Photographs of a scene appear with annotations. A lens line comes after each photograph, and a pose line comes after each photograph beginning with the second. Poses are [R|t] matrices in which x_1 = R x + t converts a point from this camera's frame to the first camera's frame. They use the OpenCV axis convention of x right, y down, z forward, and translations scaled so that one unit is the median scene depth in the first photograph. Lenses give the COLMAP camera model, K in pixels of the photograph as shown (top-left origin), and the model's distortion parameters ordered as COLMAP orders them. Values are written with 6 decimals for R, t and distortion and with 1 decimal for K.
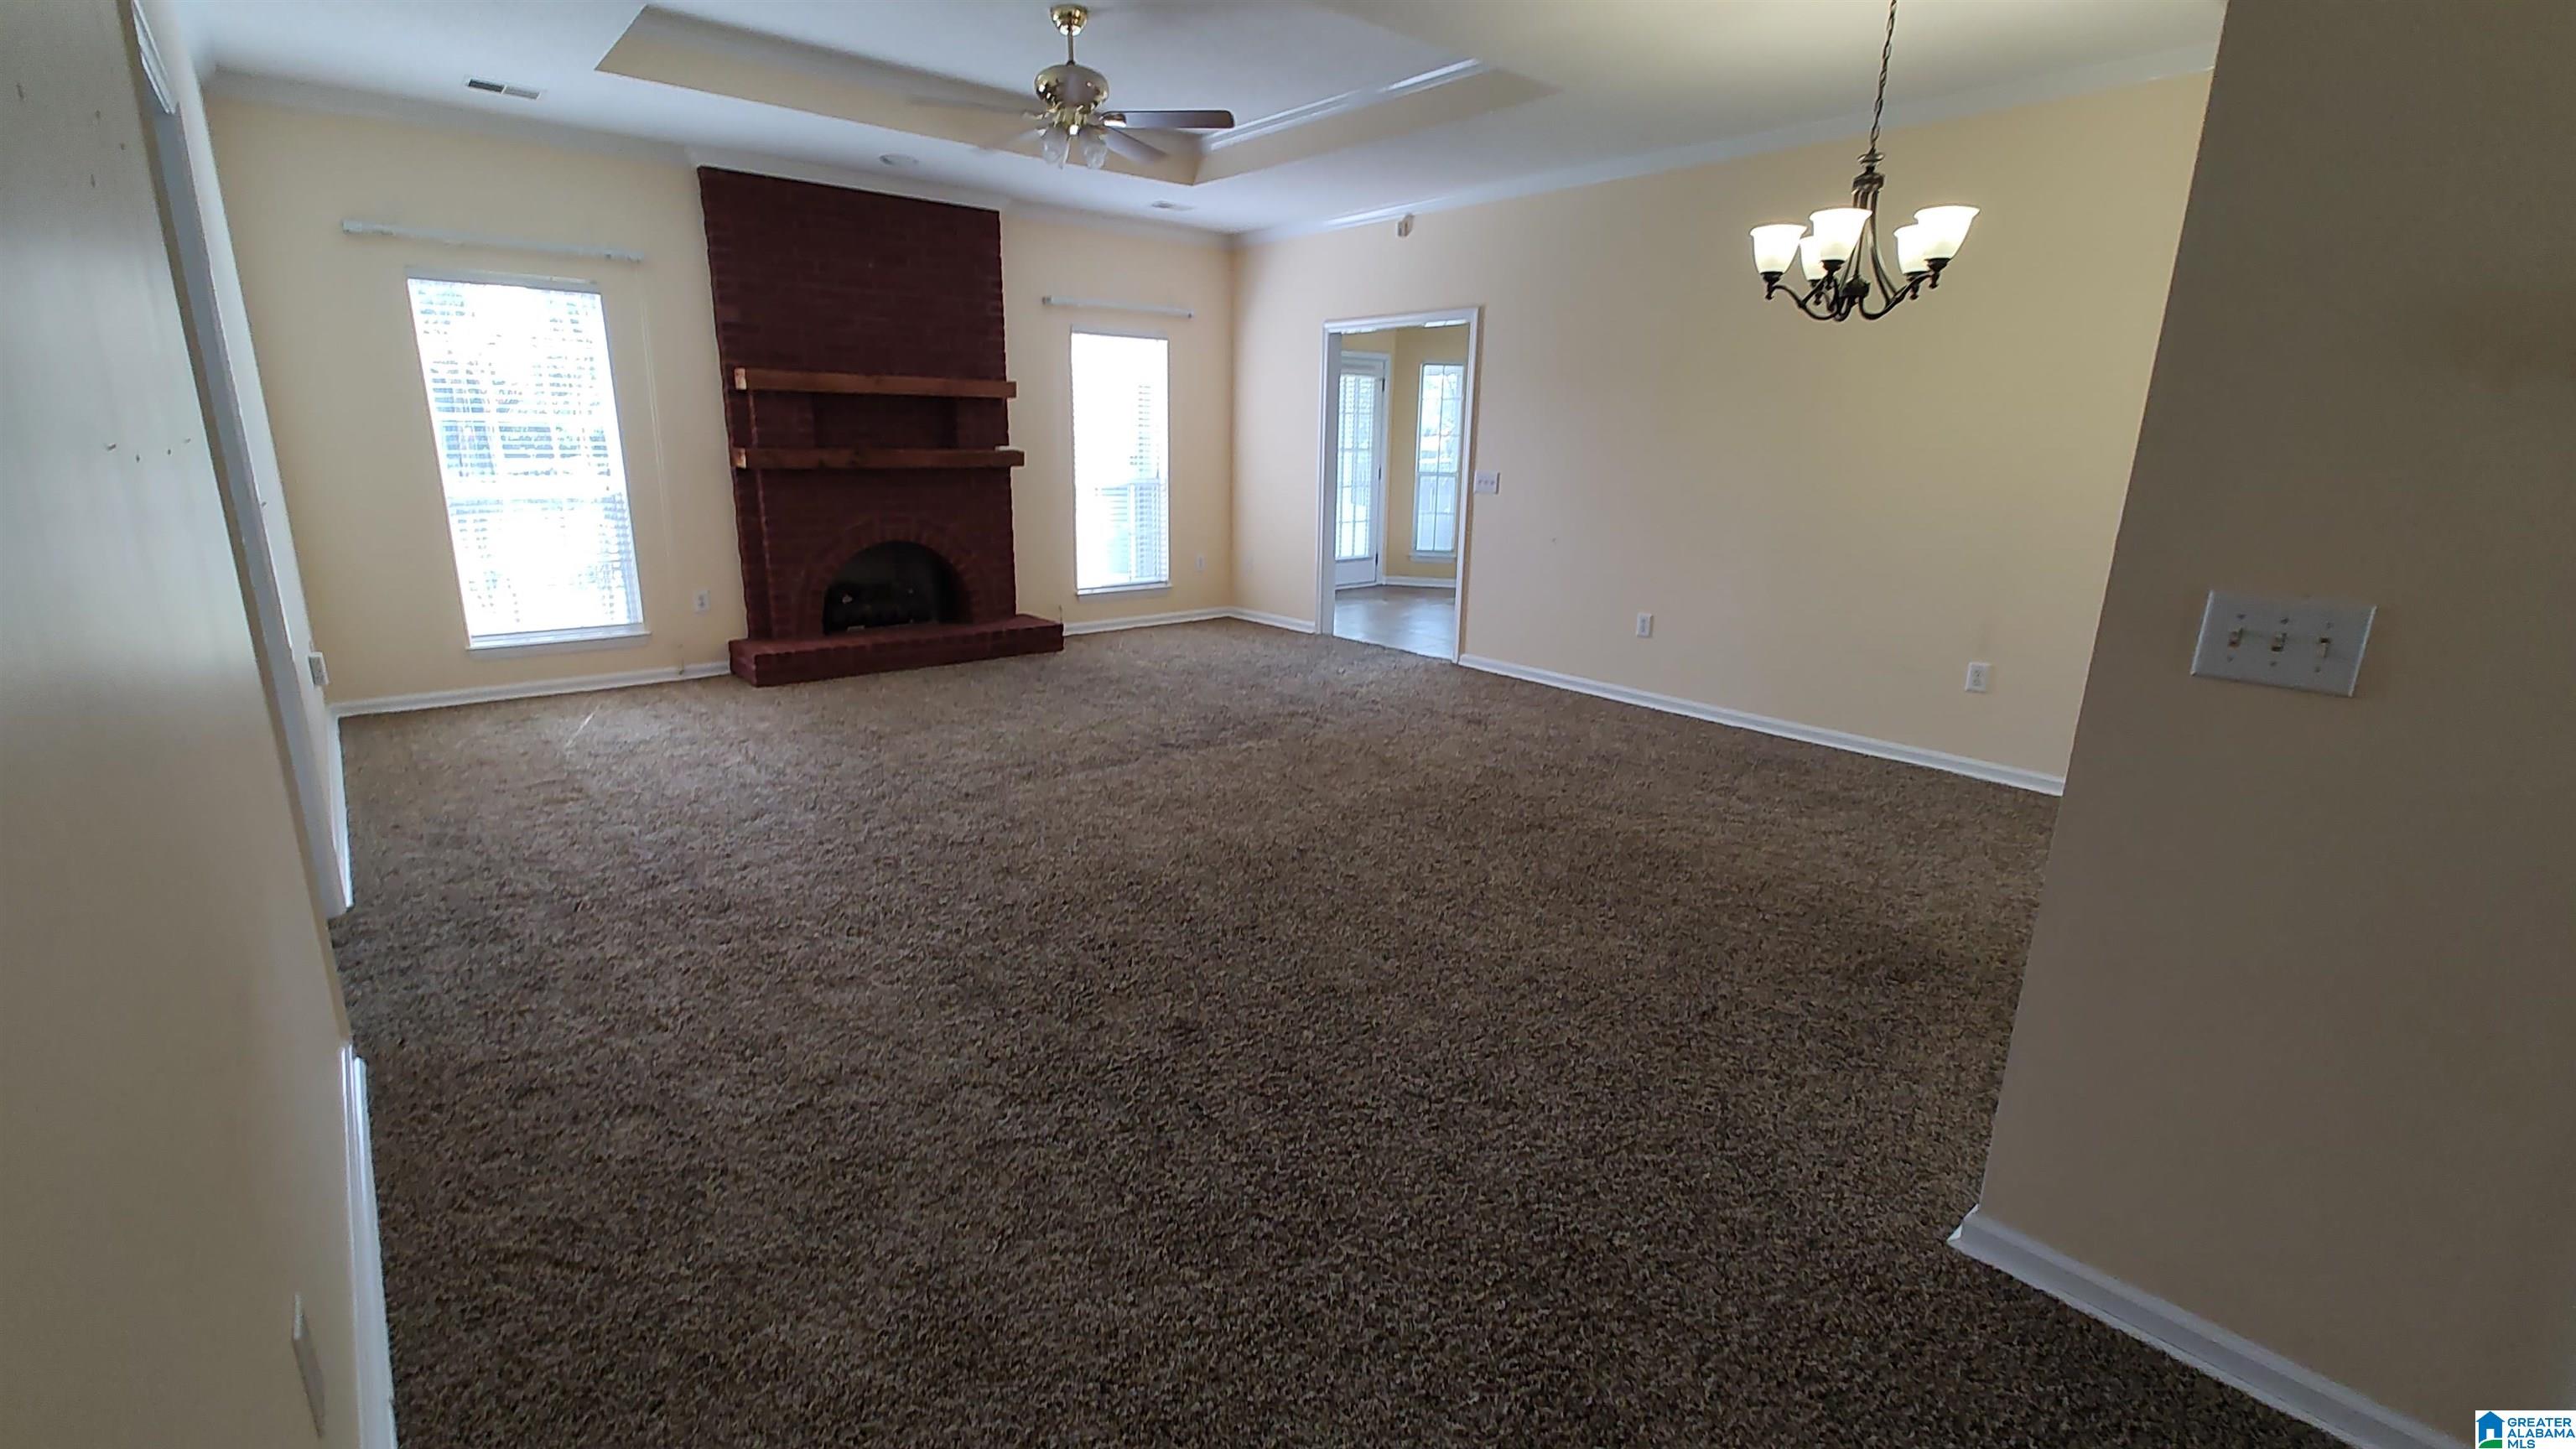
lens RADIAL K [[1092.6, 0, 1284.4], [0, 1092.6, 725.4], [0, 0, 1]] dist [-0.002405, 0.000368]
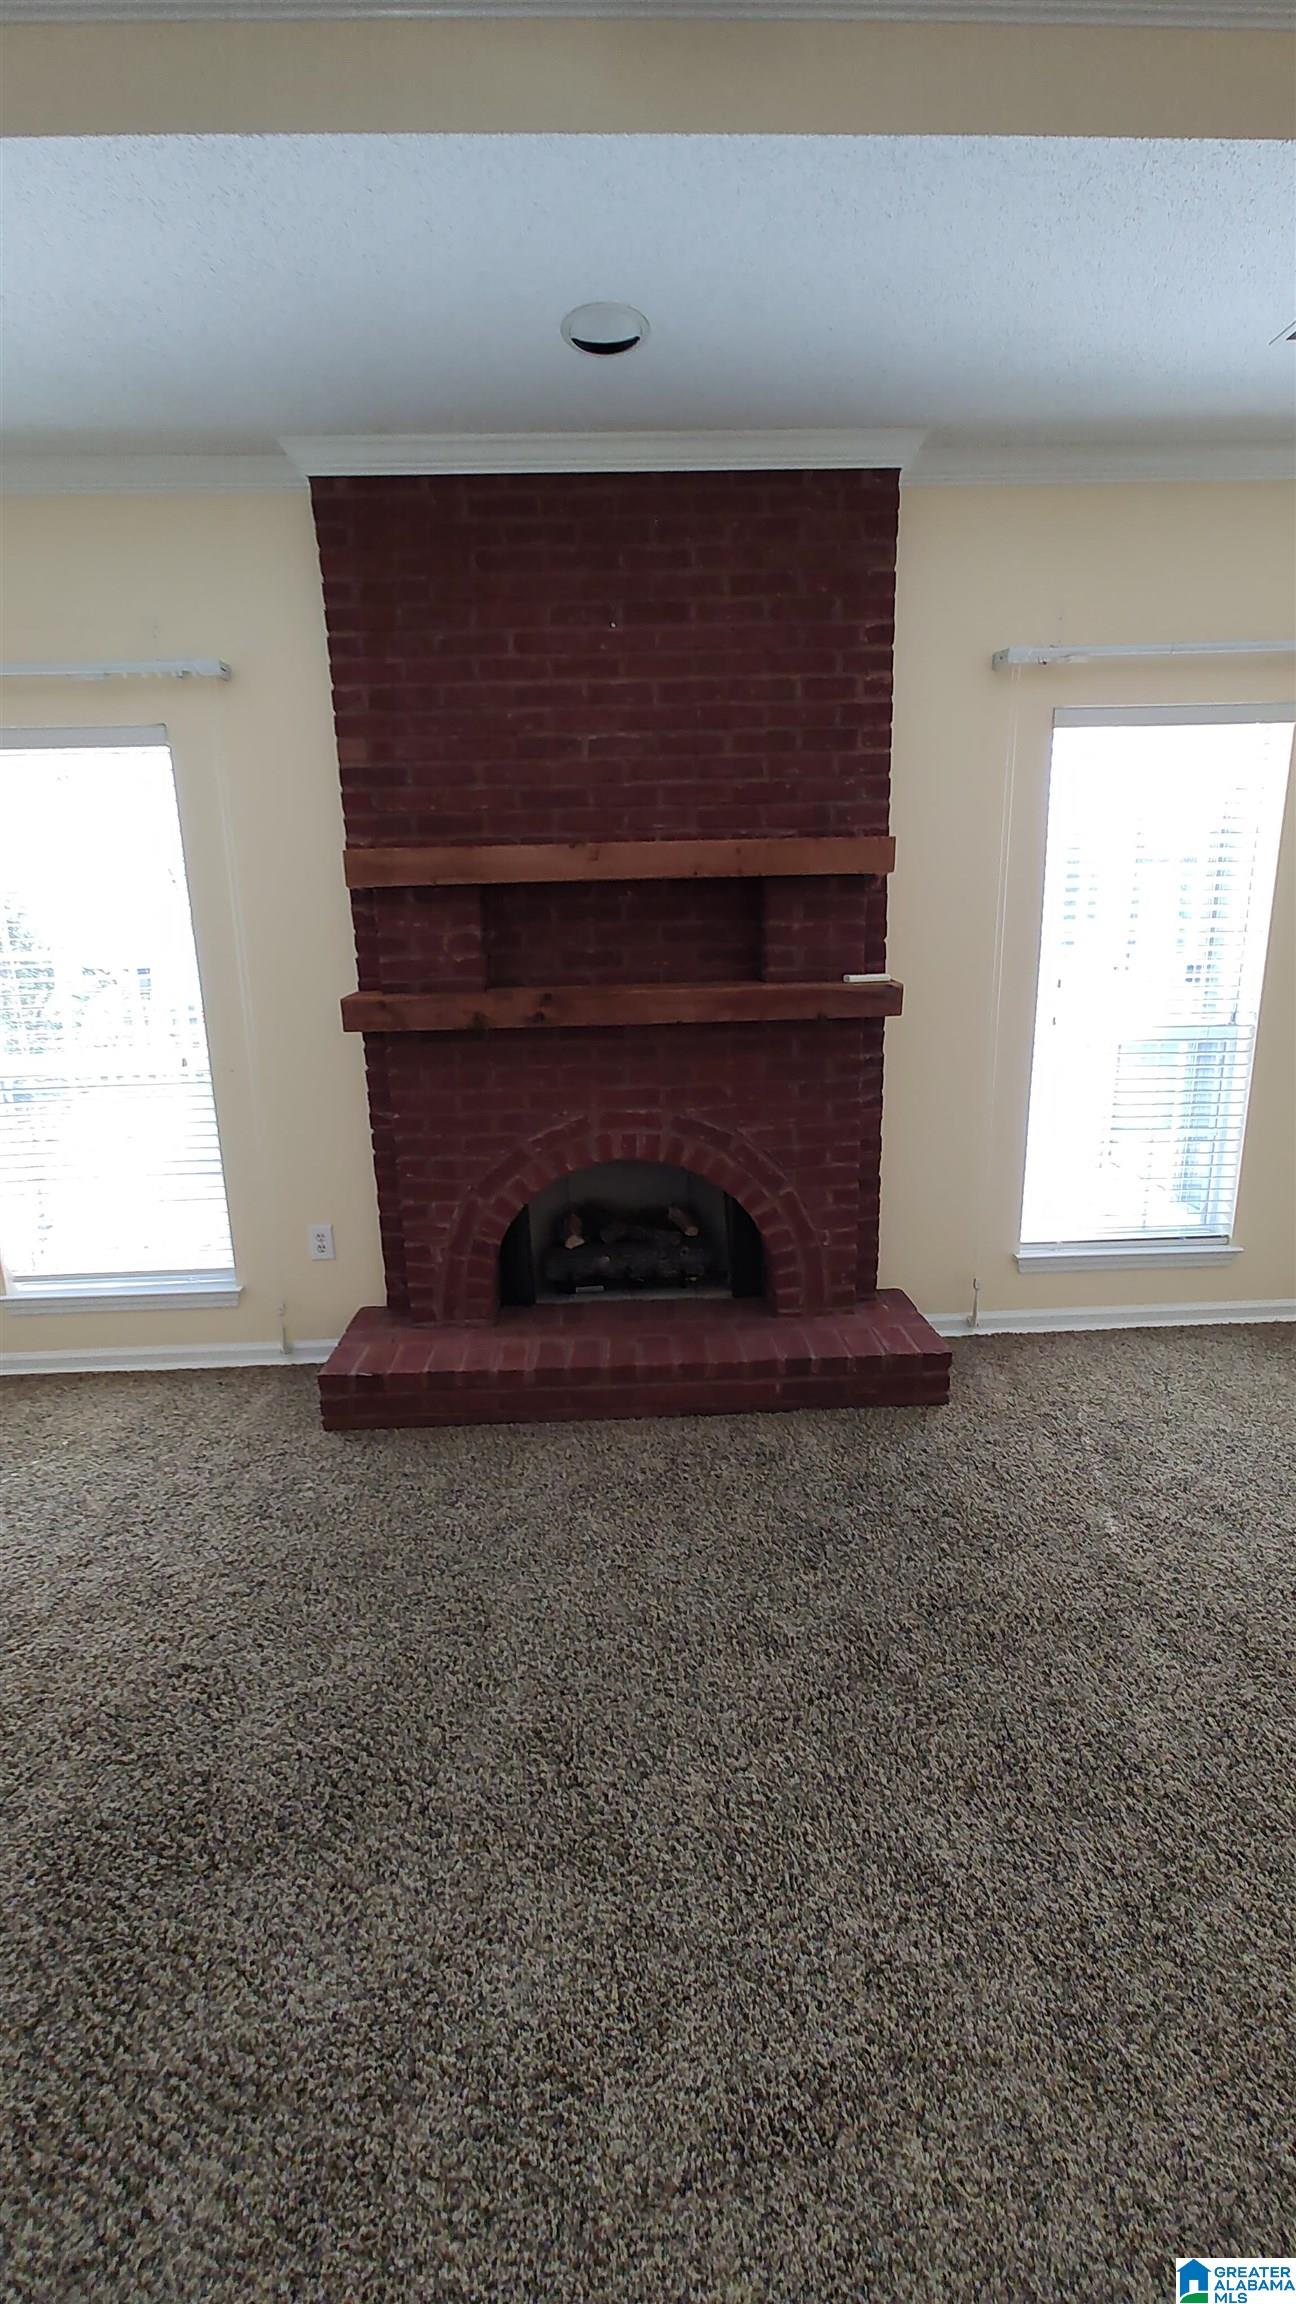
lens RADIAL K [[977.2, 0, 648.0], [0, 977.2, 1152.0], [0, 0, 1]] dist [-0.002405, 0.000368]
pose [[0.790615, 0.100626, -0.603989, -0.066304], [-0.121355, 0.992588, 0.006515, -0.172970], [0.600167, 0.068146, 0.796966, 0.619707]]
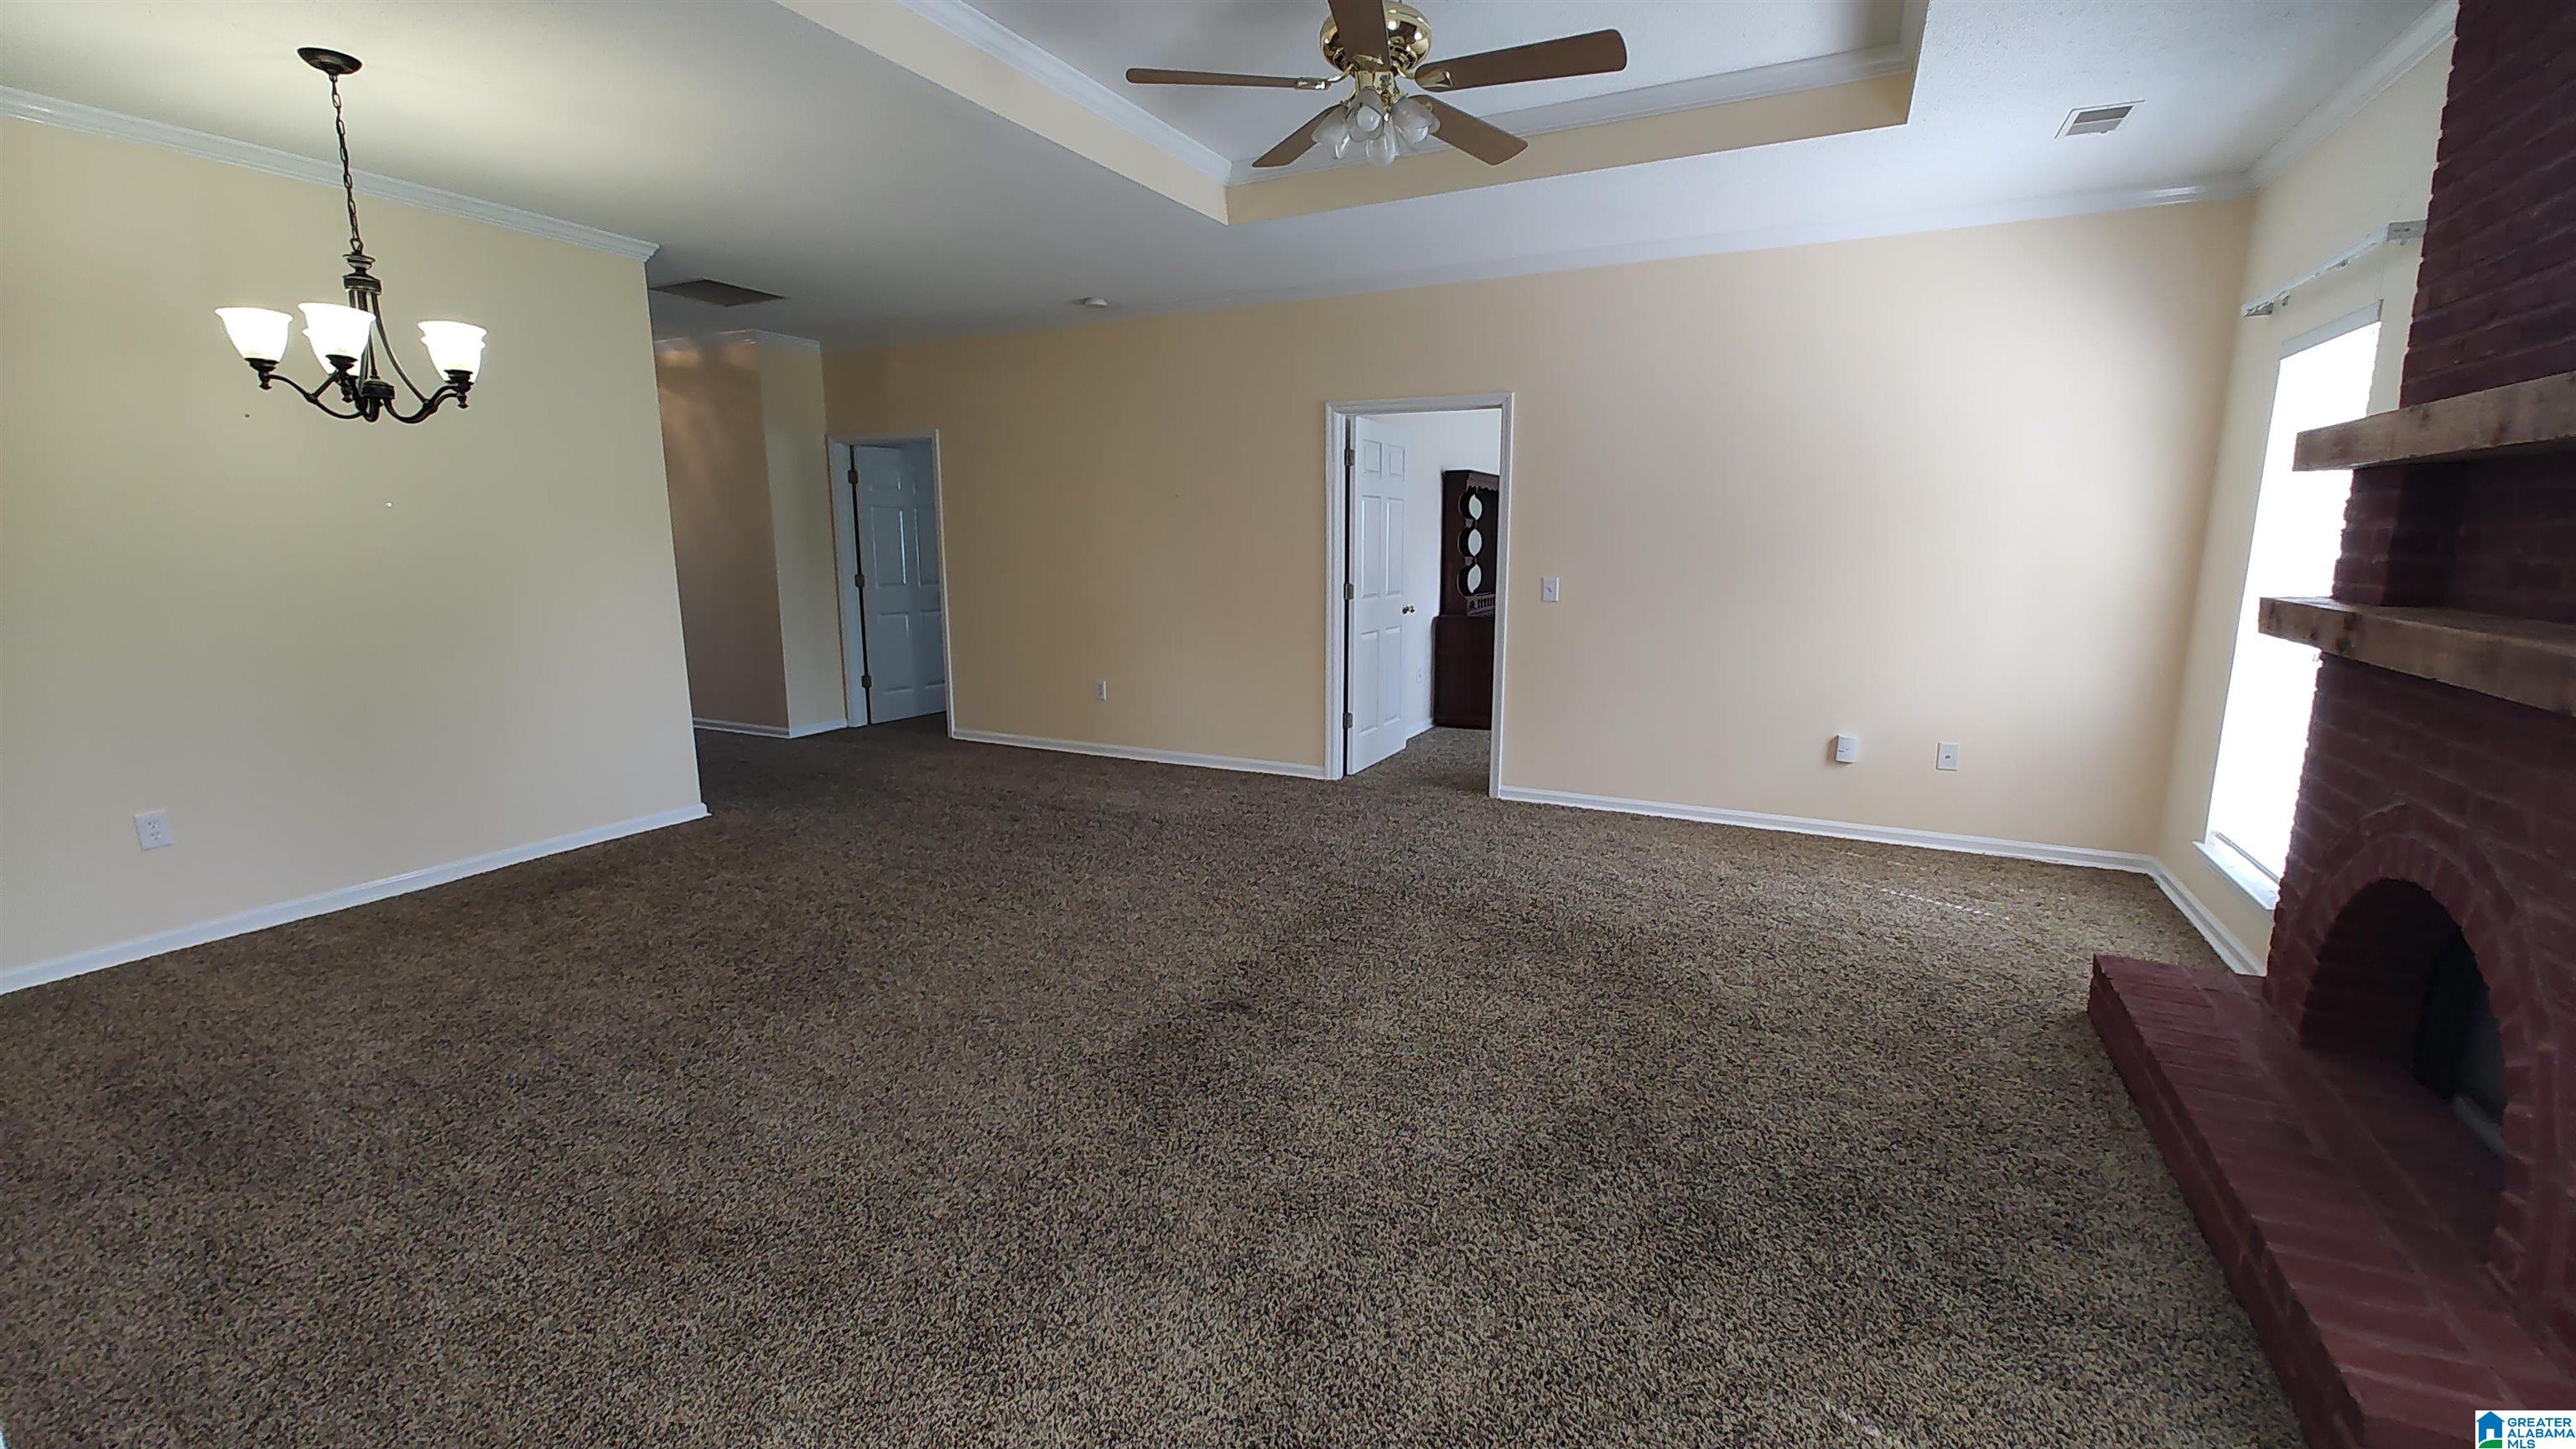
lens RADIAL K [[1066.2, 0, 1289.8], [0, 1066.2, 730.3], [0, 0, 1]] dist [0.000382, 0.000303]
pose [[-0.916594, 0.064285, -0.394616, 0.085232], [-0.111695, 0.906521, 0.407117, -0.301854], [0.383899, 0.417238, -0.823732, 1.101350]]
